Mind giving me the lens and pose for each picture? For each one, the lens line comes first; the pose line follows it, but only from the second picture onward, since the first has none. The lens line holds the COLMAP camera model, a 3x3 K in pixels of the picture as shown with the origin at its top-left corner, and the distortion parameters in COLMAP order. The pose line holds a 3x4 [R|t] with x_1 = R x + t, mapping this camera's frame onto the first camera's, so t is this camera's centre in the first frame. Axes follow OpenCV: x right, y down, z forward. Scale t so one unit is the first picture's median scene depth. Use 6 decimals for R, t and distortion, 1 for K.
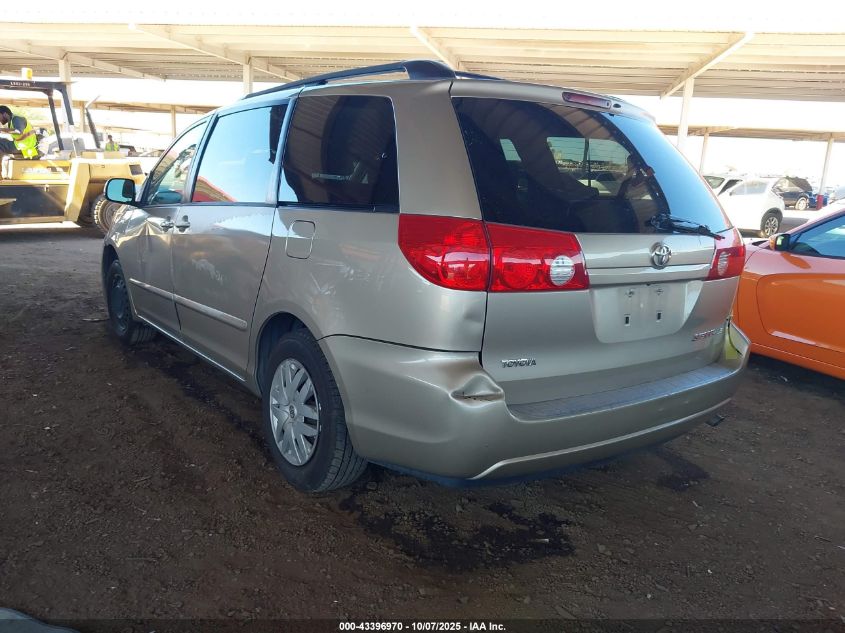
lens RADIAL K [[655.1, 0, 422.5], [0, 655.1, 316.5], [0, 0, 1]] dist [0.020905, -0.003326]
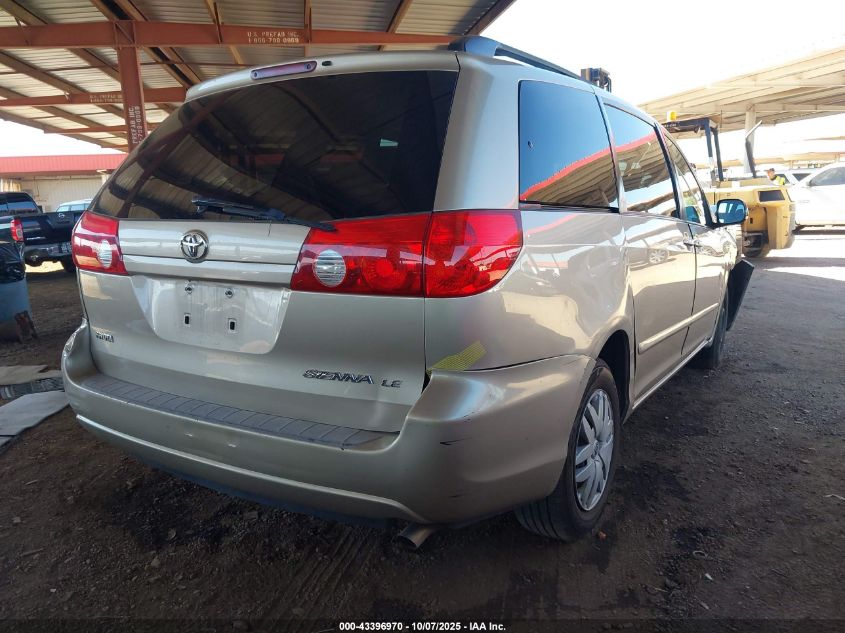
lens RADIAL K [[628.6, 0, 422.5], [0, 628.6, 316.5], [0, 0, 1]] dist [-0.004679, -0.001293]
pose [[0.391498, 0.092518, -0.915516, 1.200259], [-0.157348, 0.987010, 0.032457, -0.075642], [0.906626, 0.131348, 0.400970, 0.947502]]
